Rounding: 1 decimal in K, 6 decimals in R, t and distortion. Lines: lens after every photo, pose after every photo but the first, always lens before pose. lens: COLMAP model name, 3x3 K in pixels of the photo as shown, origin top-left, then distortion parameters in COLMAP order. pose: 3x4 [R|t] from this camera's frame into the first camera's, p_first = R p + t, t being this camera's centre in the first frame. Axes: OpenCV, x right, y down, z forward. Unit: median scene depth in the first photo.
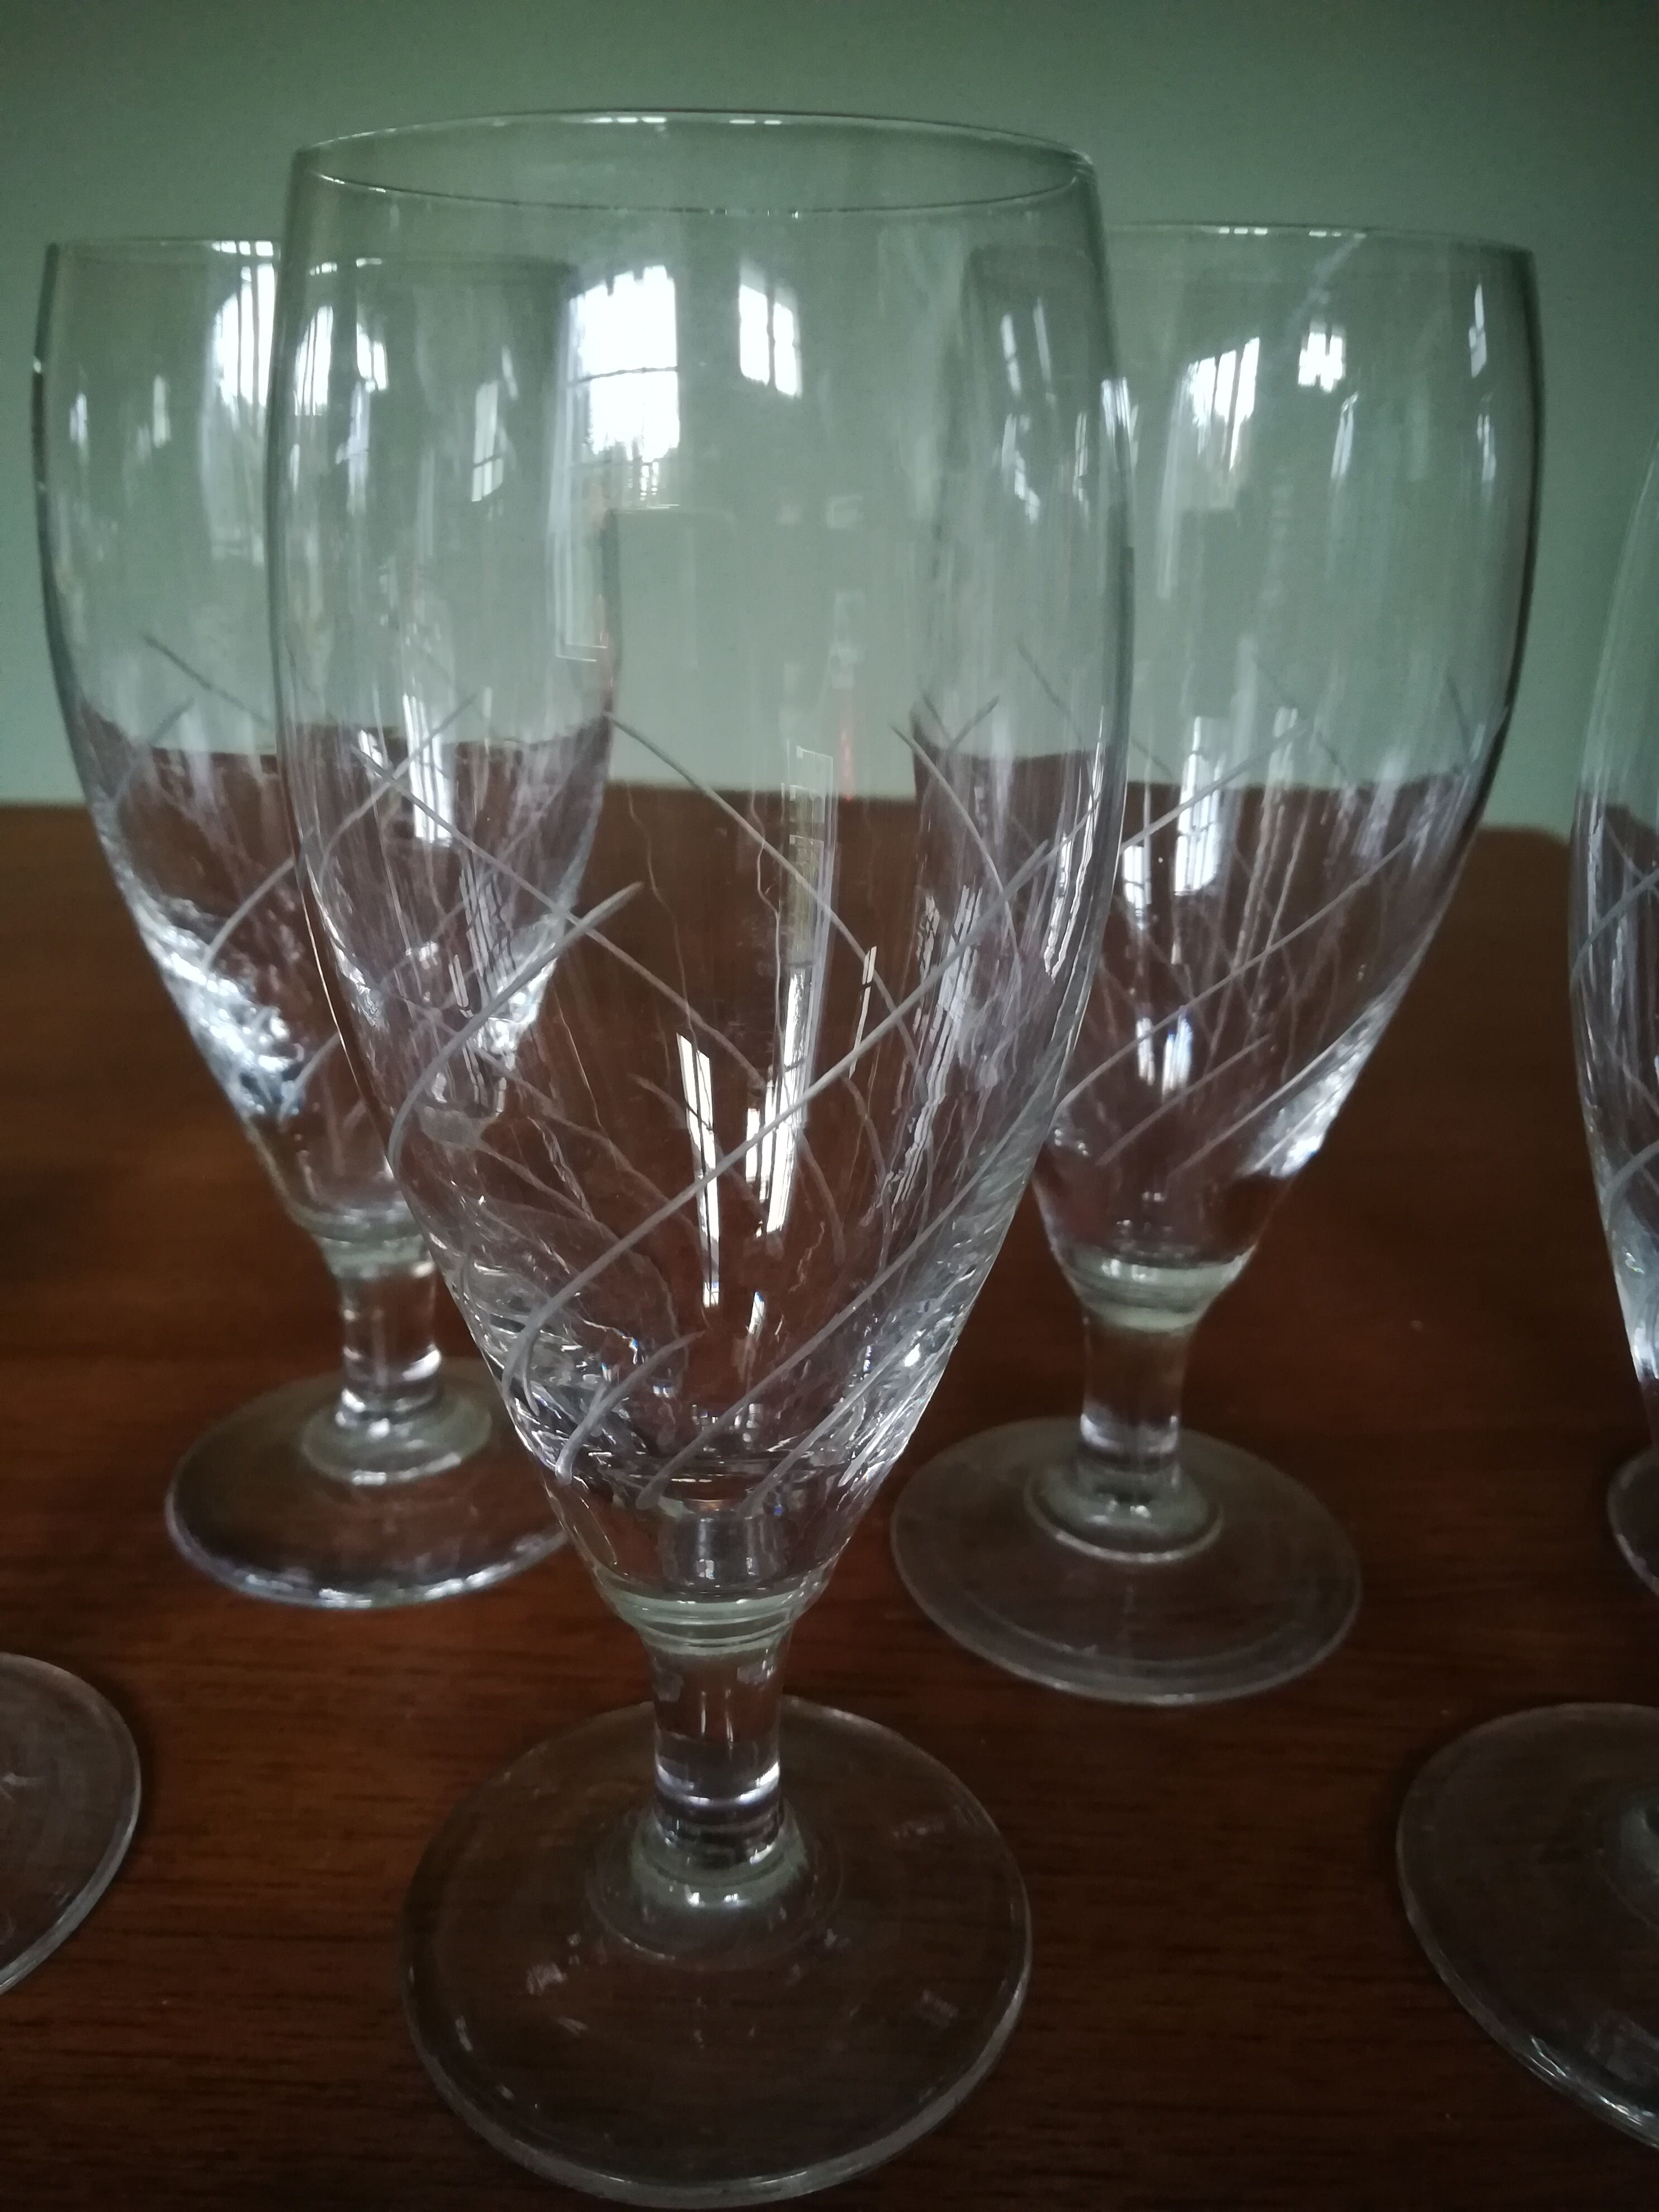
lens RADIAL K [[1722.2, 0, 848.0], [0, 1722.2, 1109.8], [0, 0, 1]] dist [0.032932, -0.062928]
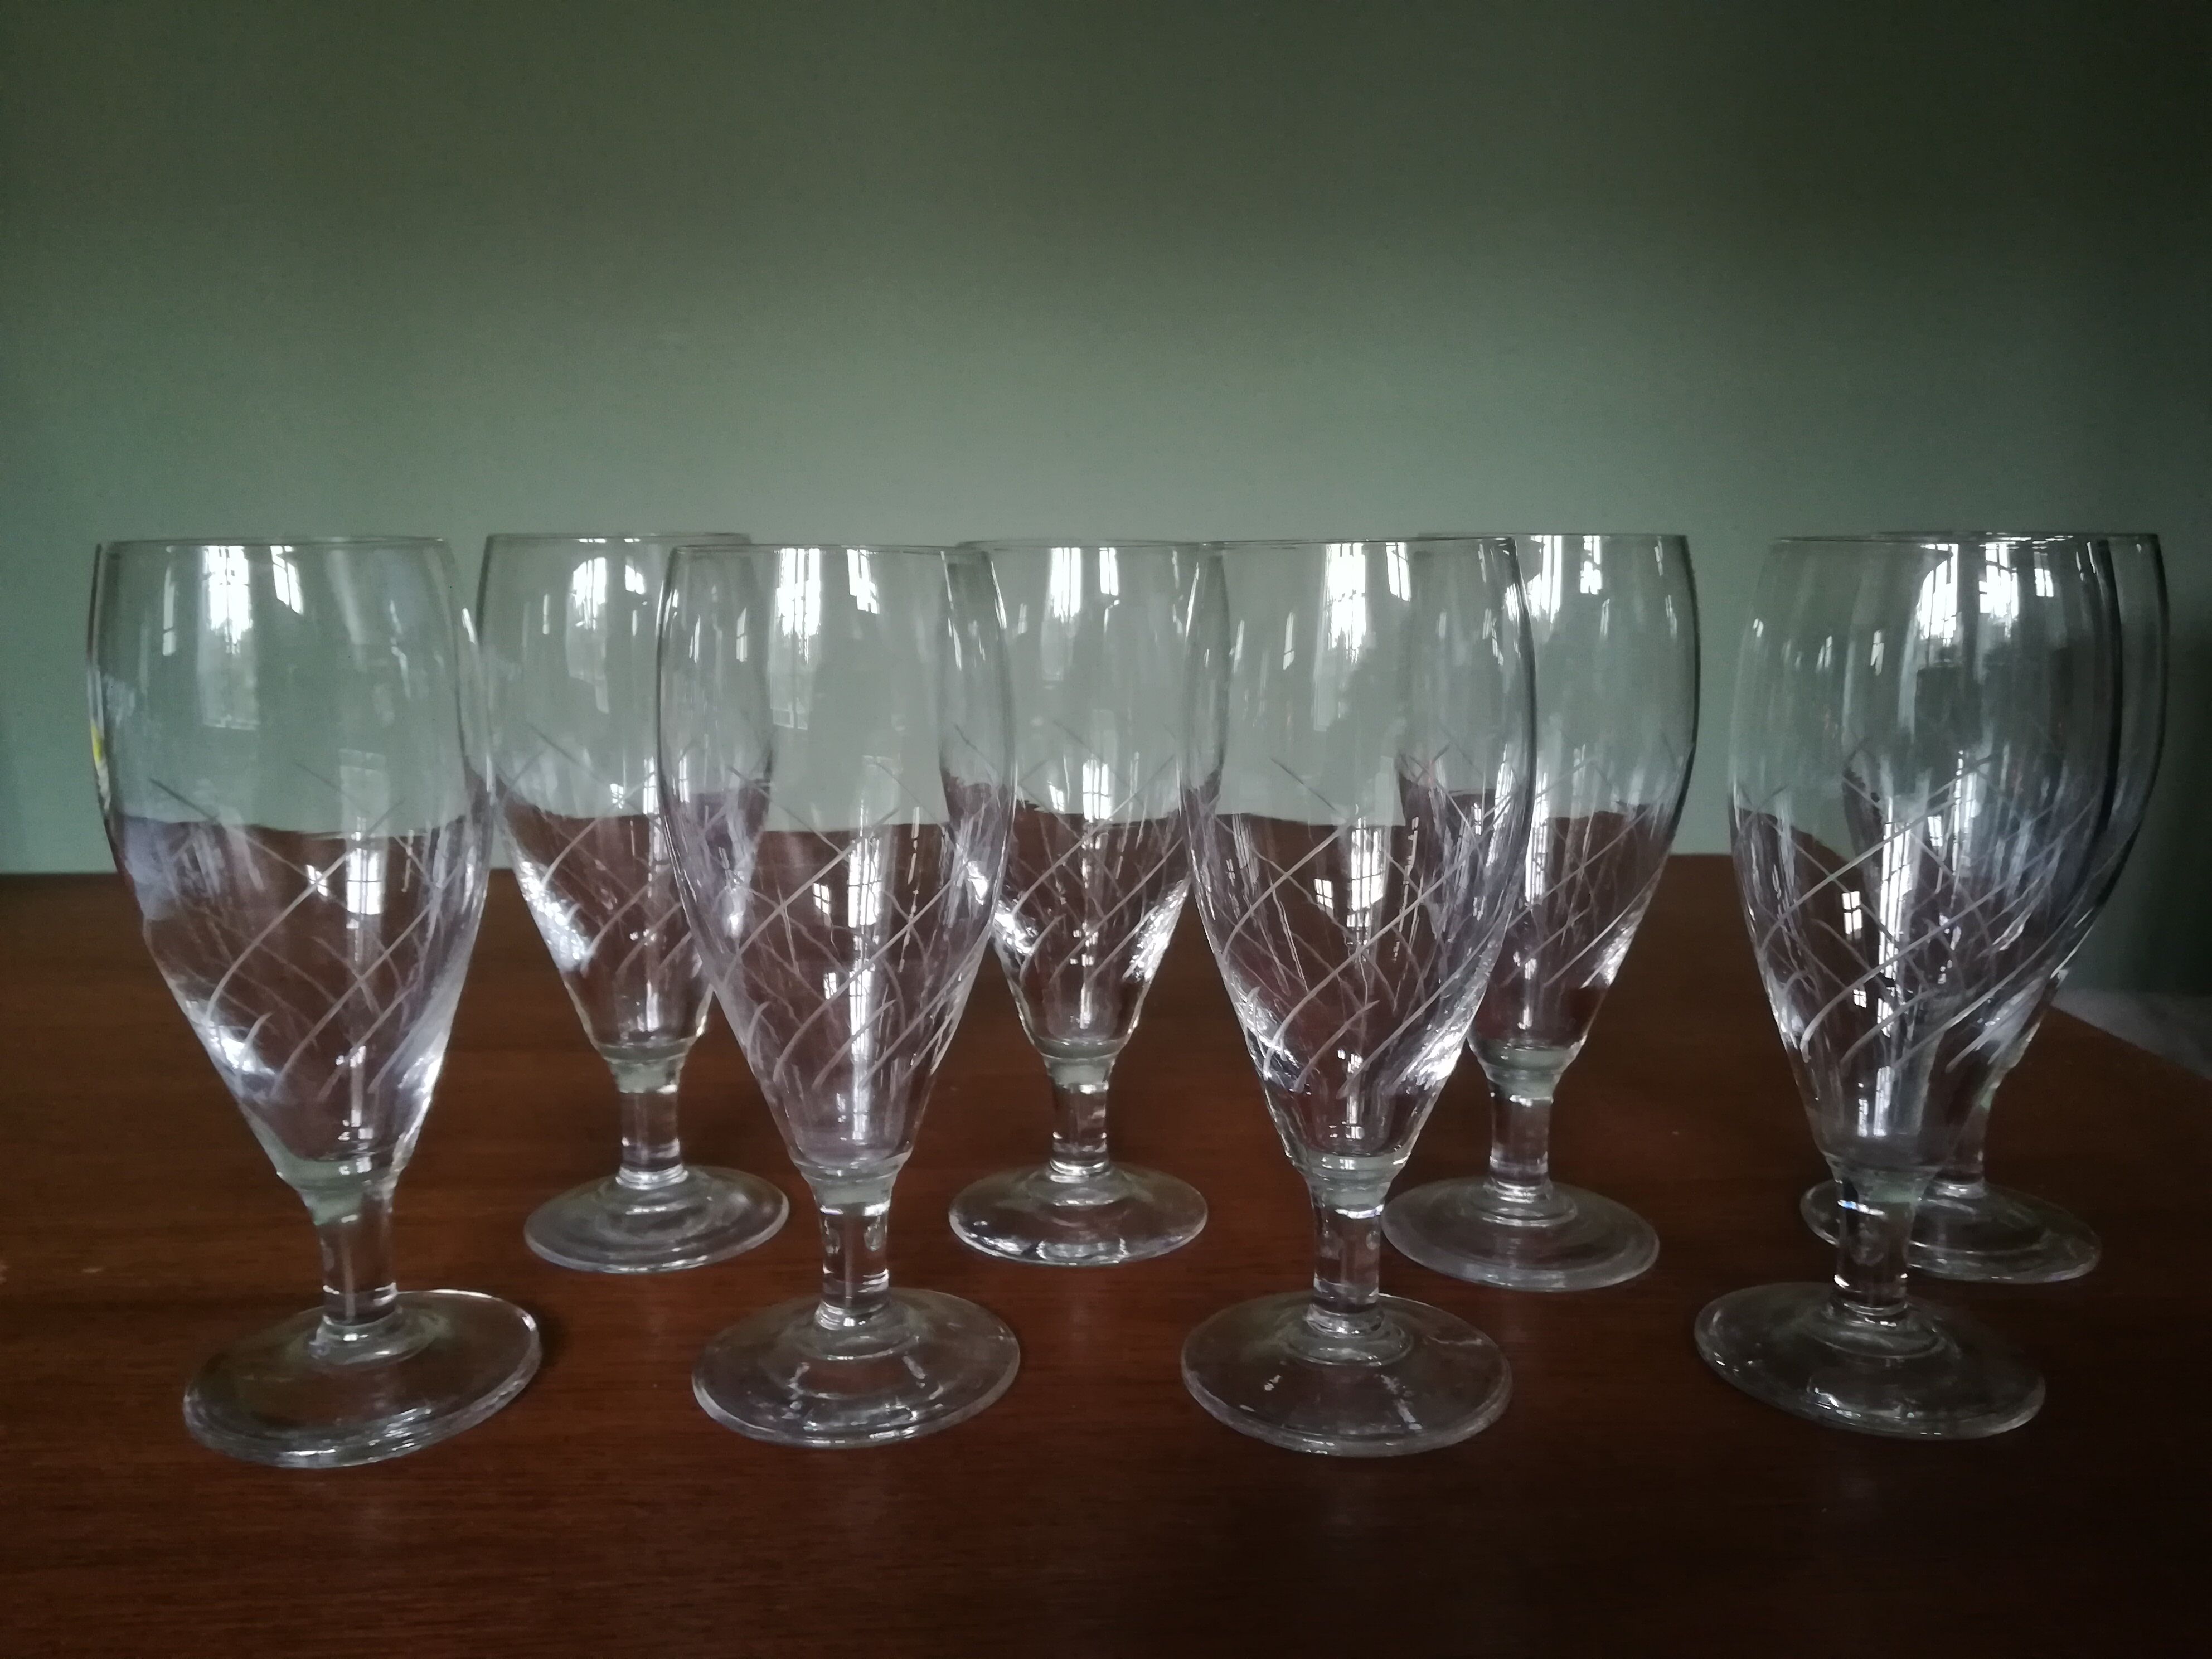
lens RADIAL K [[1722.2, 0, 1094.5], [0, 1722.2, 848.7], [0, 0, 1]] dist [0.032932, -0.062928]
pose [[0.999225, -0.035520, 0.016940, -0.381504], [0.038122, 0.980497, -0.192799, 0.275768], [-0.009761, 0.193296, 0.981092, -1.013038]]
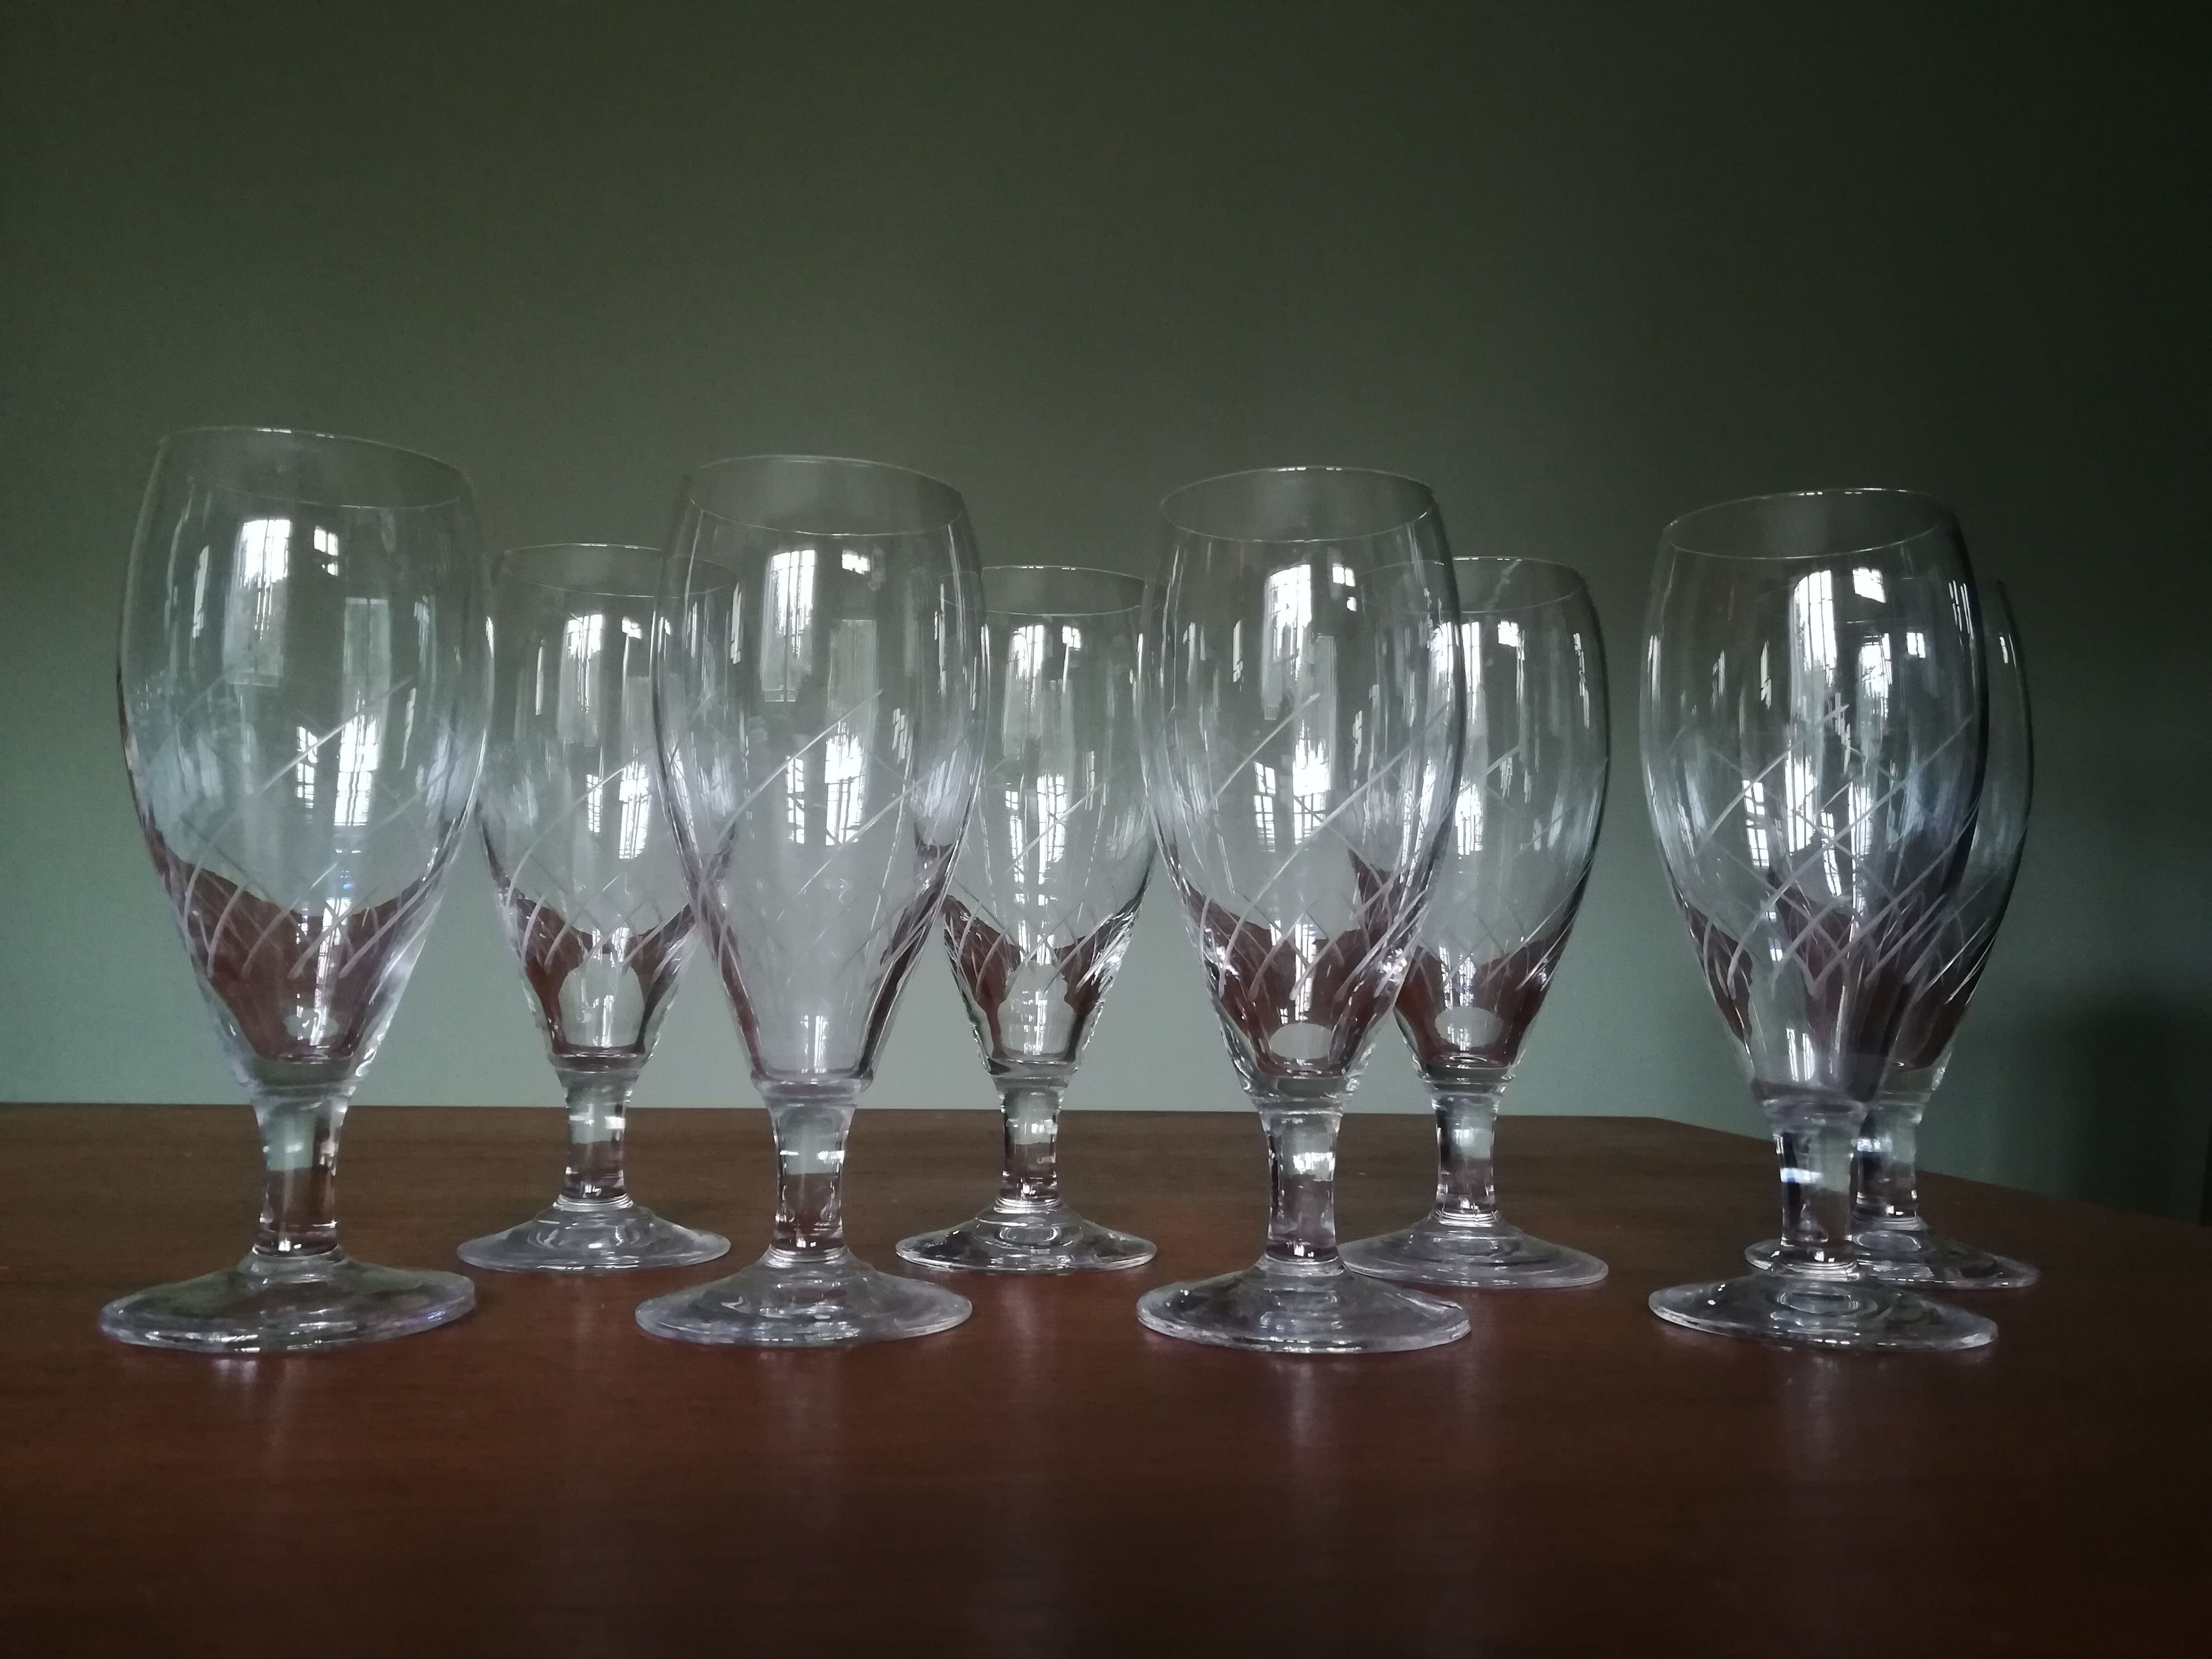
lens RADIAL K [[1722.2, 0, 1092.4], [0, 1722.2, 846.4], [0, 0, 1]] dist [0.032932, -0.062928]
pose [[0.998015, -0.005531, 0.062731, -0.434839], [0.032960, 0.894679, -0.445491, 0.851050], [-0.053660, 0.446674, 0.893086, -0.930641]]
